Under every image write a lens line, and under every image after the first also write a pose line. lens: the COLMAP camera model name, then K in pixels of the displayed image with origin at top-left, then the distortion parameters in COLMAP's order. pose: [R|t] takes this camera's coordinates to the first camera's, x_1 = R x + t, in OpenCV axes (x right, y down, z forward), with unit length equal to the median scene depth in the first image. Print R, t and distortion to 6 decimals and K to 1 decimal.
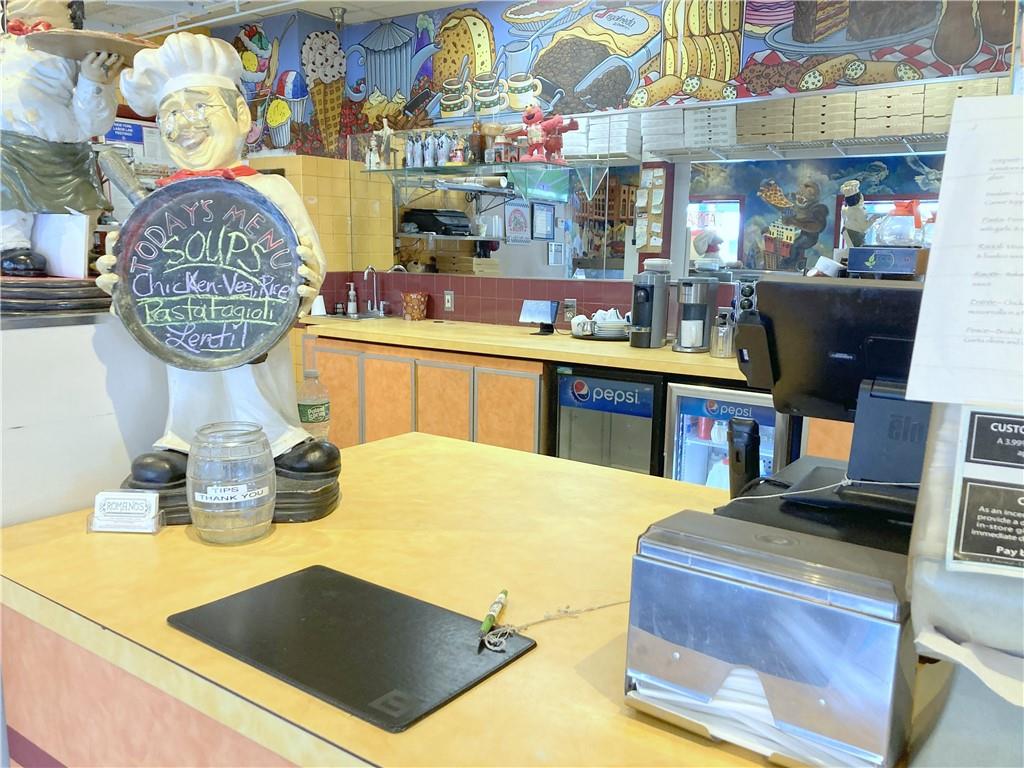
lens RADIAL K [[835.8, 0, 509.9], [0, 835.8, 388.7], [0, 0, 1]] dist [0.050606, -0.040409]
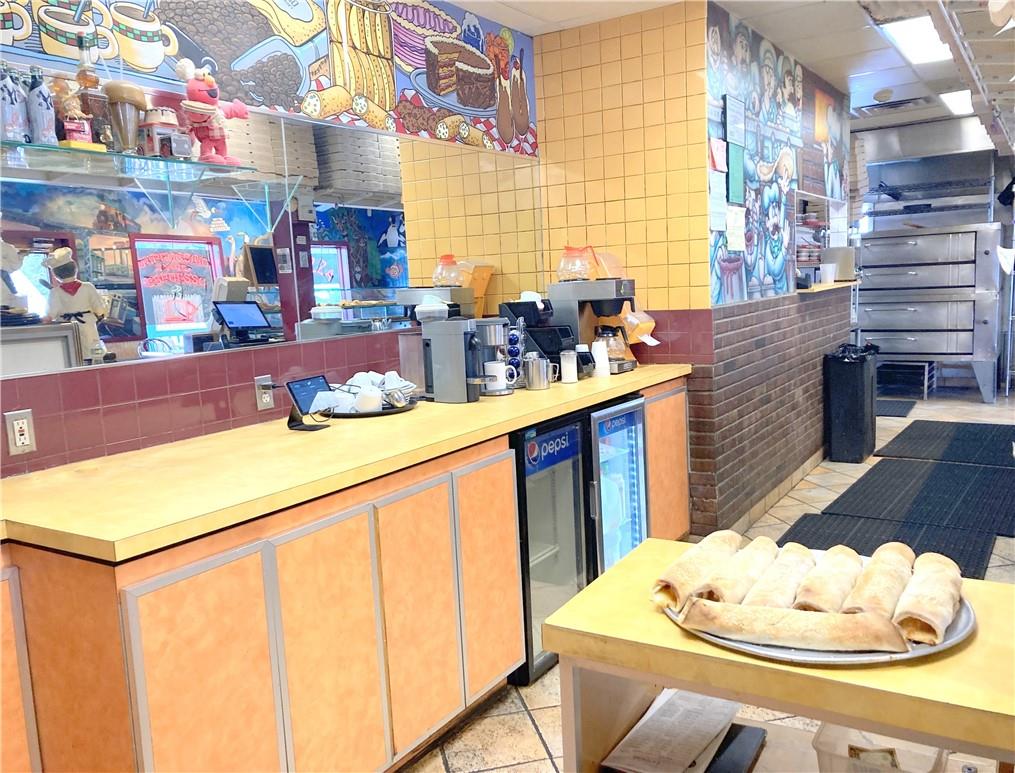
lens RADIAL K [[836.8, 0, 505.7], [0, 836.8, 391.0], [0, 0, 1]] dist [0.046686, -0.031572]
pose [[-0.044005, -0.150934, 0.987564, -0.642694], [0.207208, 0.965647, 0.156817, -0.171199], [-0.977307, 0.211532, -0.011219, 0.867804]]
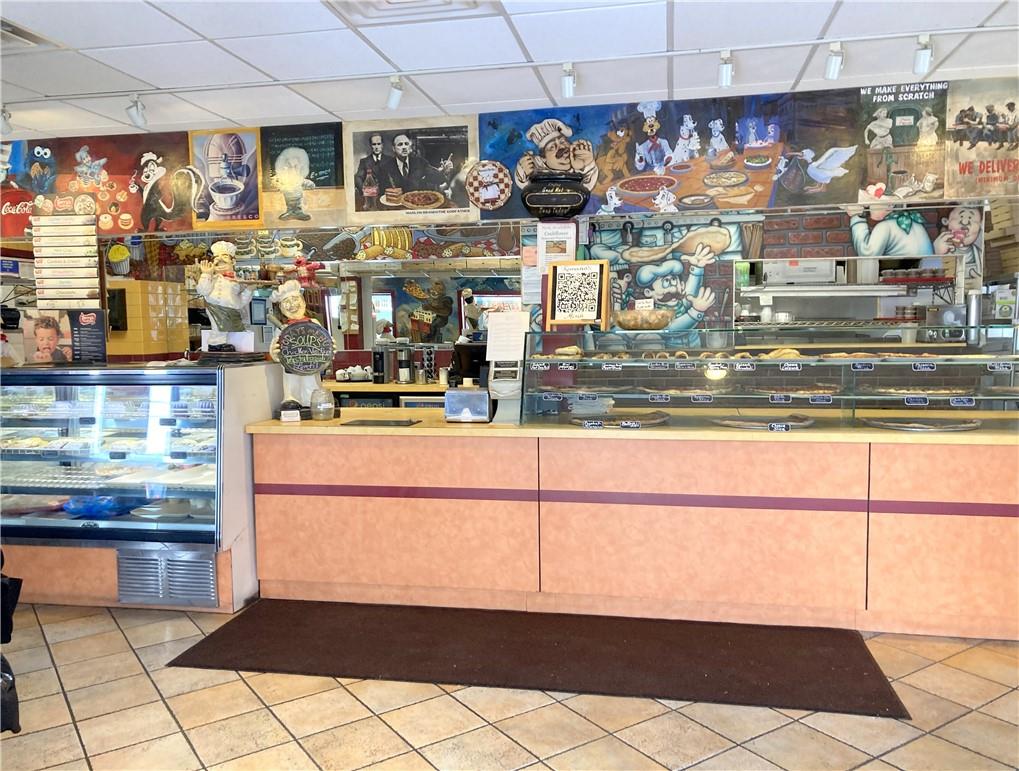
lens RADIAL K [[840.1, 0, 508.0], [0, 840.1, 391.0], [0, 0, 1]] dist [0.046686, -0.031572]
pose [[0.909547, -0.060167, 0.411223, -0.334536], [0.096129, 0.993090, -0.067317, 0.114443], [-0.404332, 0.100759, 0.909045, -0.803893]]
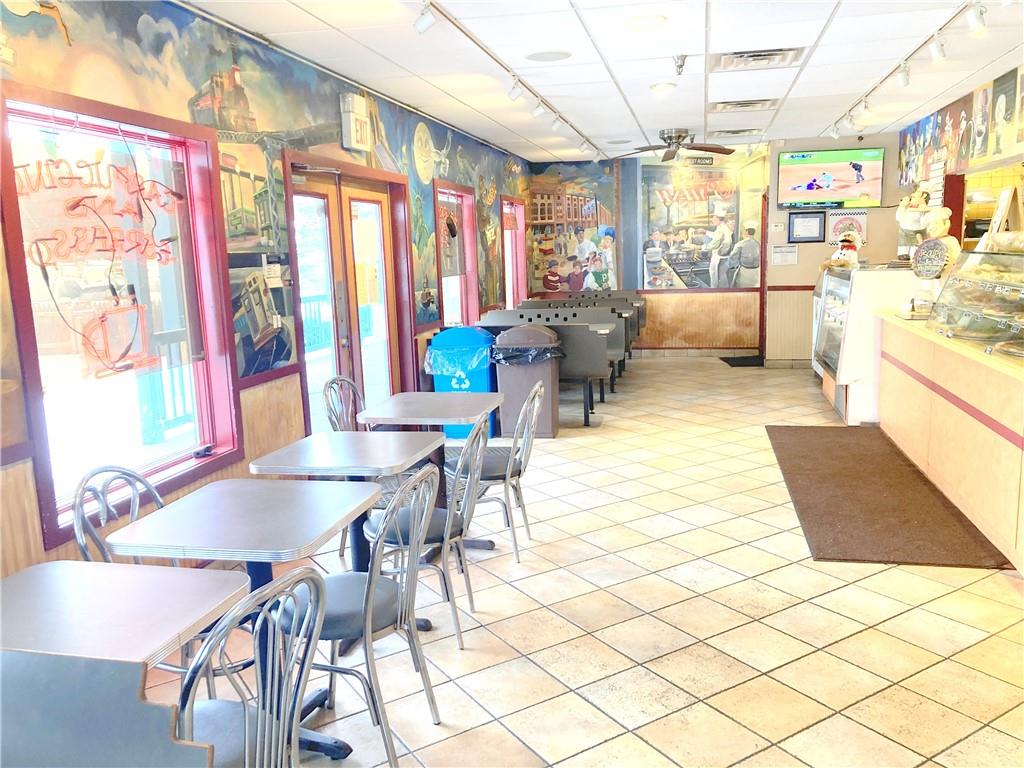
lens RADIAL K [[835.8, 0, 524.9], [0, 835.8, 385.9], [0, 0, 1]] dist [0.050606, -0.040409]
pose [[0.401247, 0.126839, -0.907145, 1.008652], [-0.122597, 0.988892, 0.084042, 0.144786], [0.907728, 0.077491, 0.412340, -0.959811]]
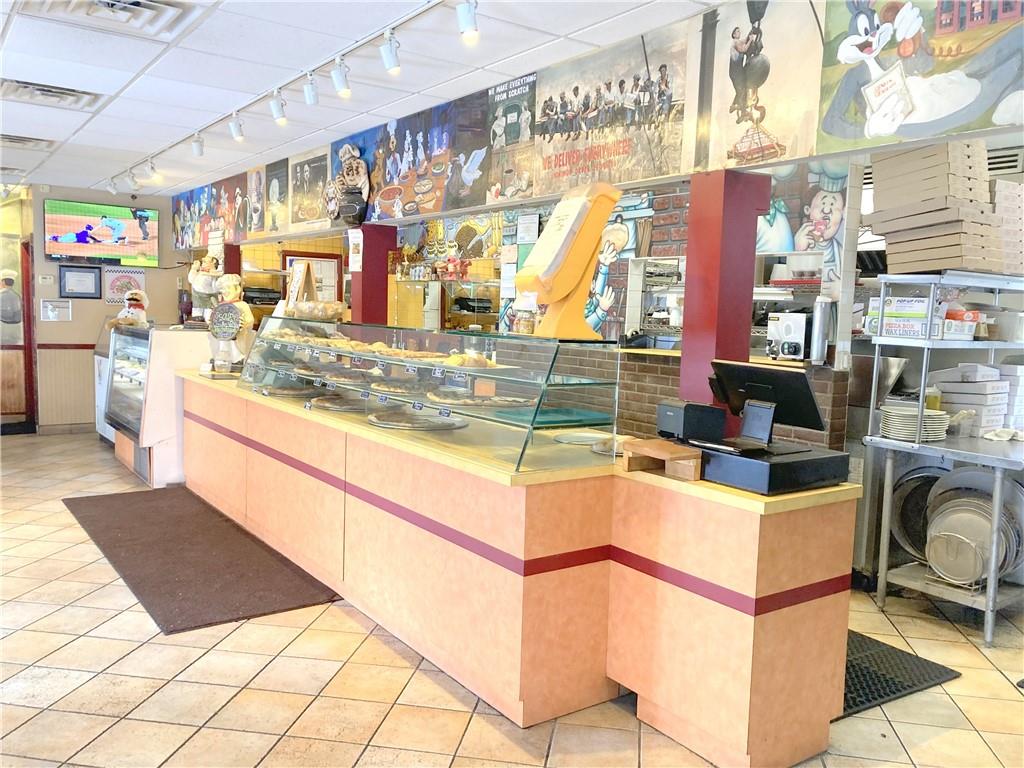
lens RADIAL K [[835.8, 0, 507.0], [0, 835.8, 391.1], [0, 0, 1]] dist [0.050606, -0.040409]
pose [[0.943784, 0.049150, -0.326888, 0.924361], [-0.074519, 0.995064, -0.065534, 0.153049], [0.322053, 0.086209, 0.942788, -1.009405]]
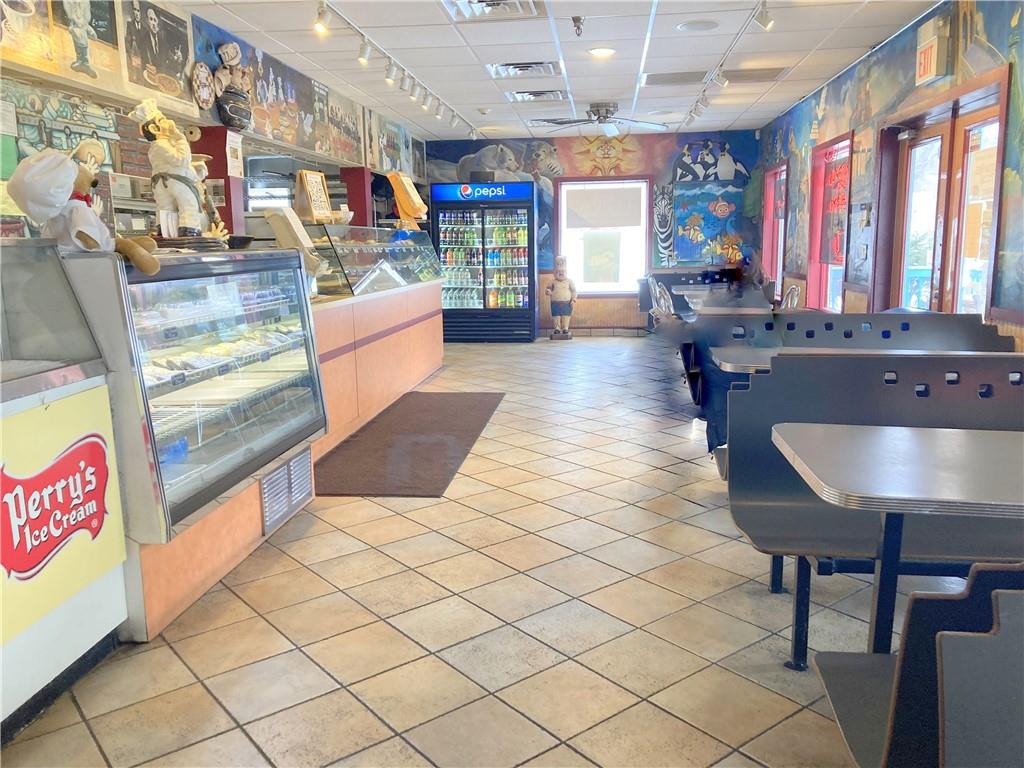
lens RADIAL K [[835.8, 0, 516.6], [0, 835.8, 377.0], [0, 0, 1]] dist [0.050606, -0.040409]
pose [[-0.490121, -0.142826, 0.859873, -1.224845], [0.158217, 0.955520, 0.248896, -0.077666], [-0.857175, 0.258035, -0.445723, 0.515881]]
